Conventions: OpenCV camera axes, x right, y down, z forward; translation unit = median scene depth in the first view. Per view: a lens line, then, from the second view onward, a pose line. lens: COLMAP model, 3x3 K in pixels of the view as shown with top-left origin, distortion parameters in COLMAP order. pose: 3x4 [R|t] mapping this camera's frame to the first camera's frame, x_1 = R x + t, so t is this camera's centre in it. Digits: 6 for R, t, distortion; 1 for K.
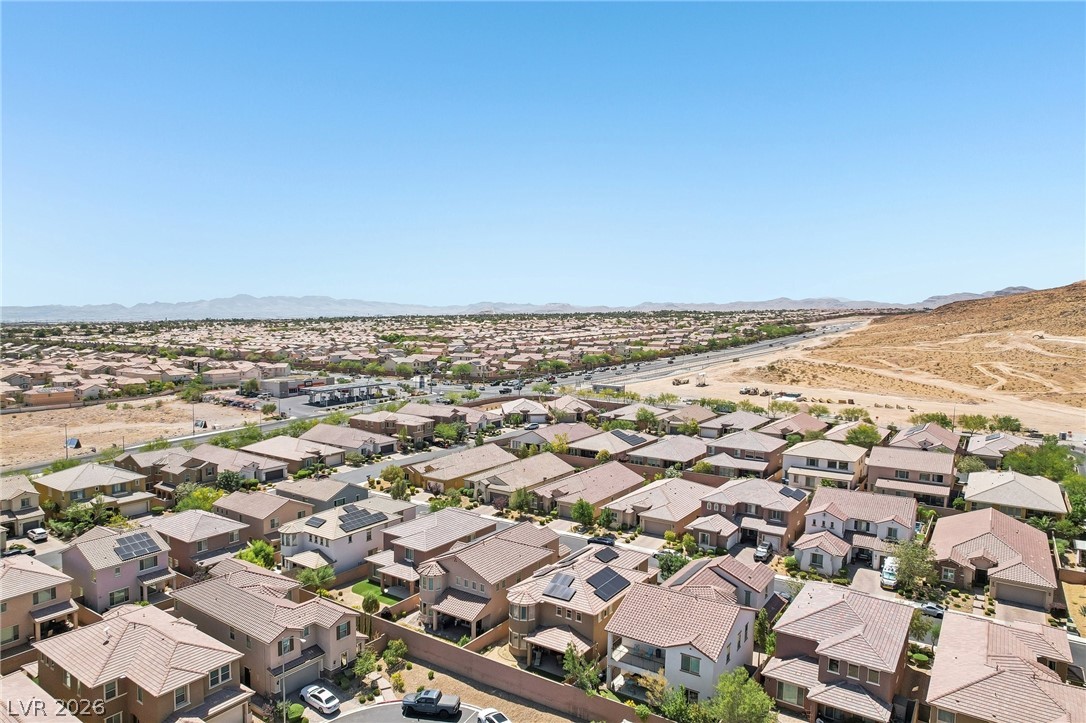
lens RADIAL K [[696.6, 0, 545.3], [0, 696.6, 358.3], [0, 0, 1]] dist [-0.061157, 0.051803]
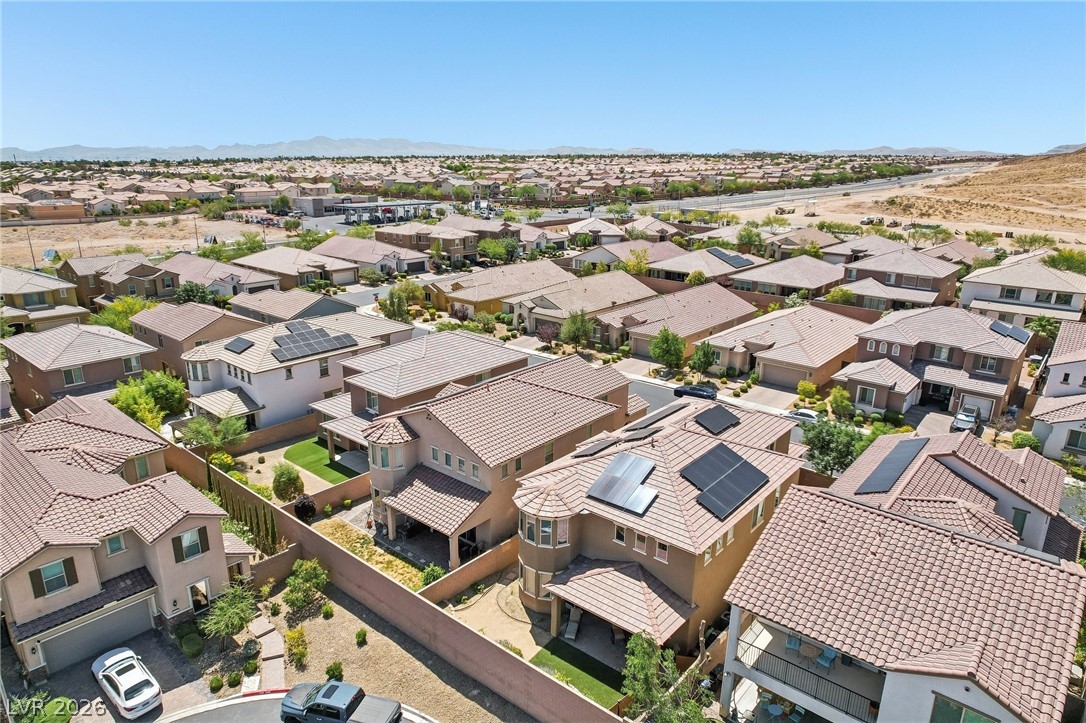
lens RADIAL K [[696.6, 0, 551.7], [0, 696.6, 365.4], [0, 0, 1]] dist [-0.061157, 0.051803]
pose [[0.994518, 0.037629, -0.097561, 0.008751], [-0.014822, 0.974316, 0.224699, 0.085649], [0.103510, -0.222021, 0.969532, 0.325372]]
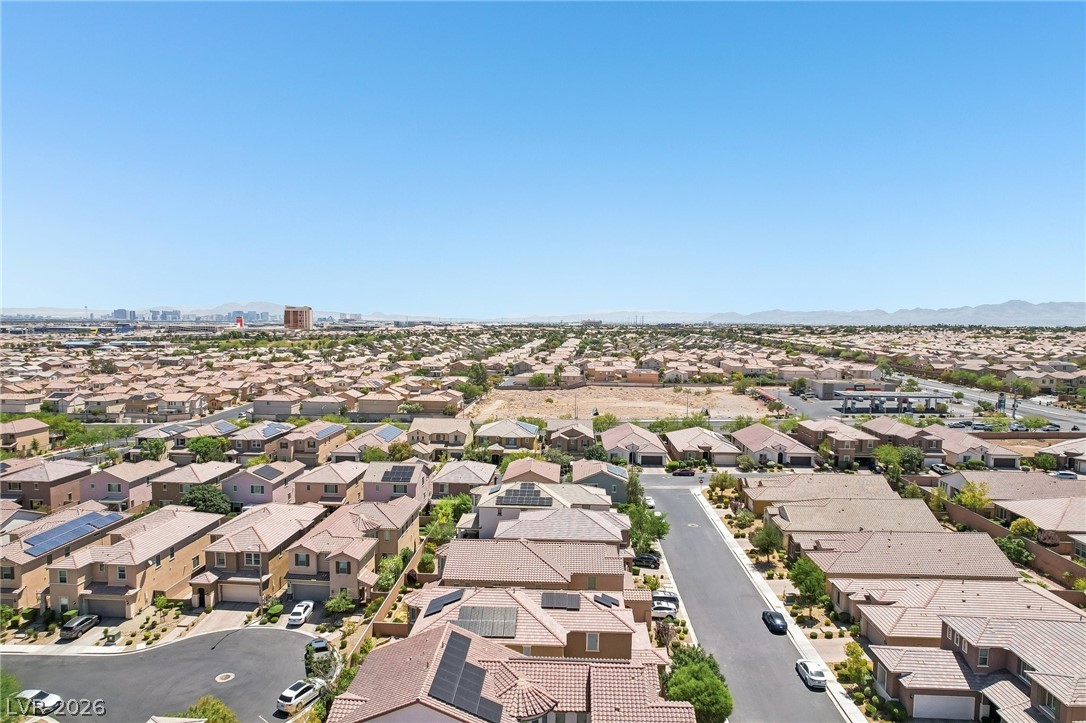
lens RADIAL K [[696.6, 0, 548.4], [0, 696.6, 365.3], [0, 0, 1]] dist [-0.061157, 0.051803]
pose [[0.529088, 0.068916, -0.845764, 0.468260], [-0.068169, 0.996927, 0.038588, -0.000688], [0.845824, 0.037239, 0.532161, 0.384701]]
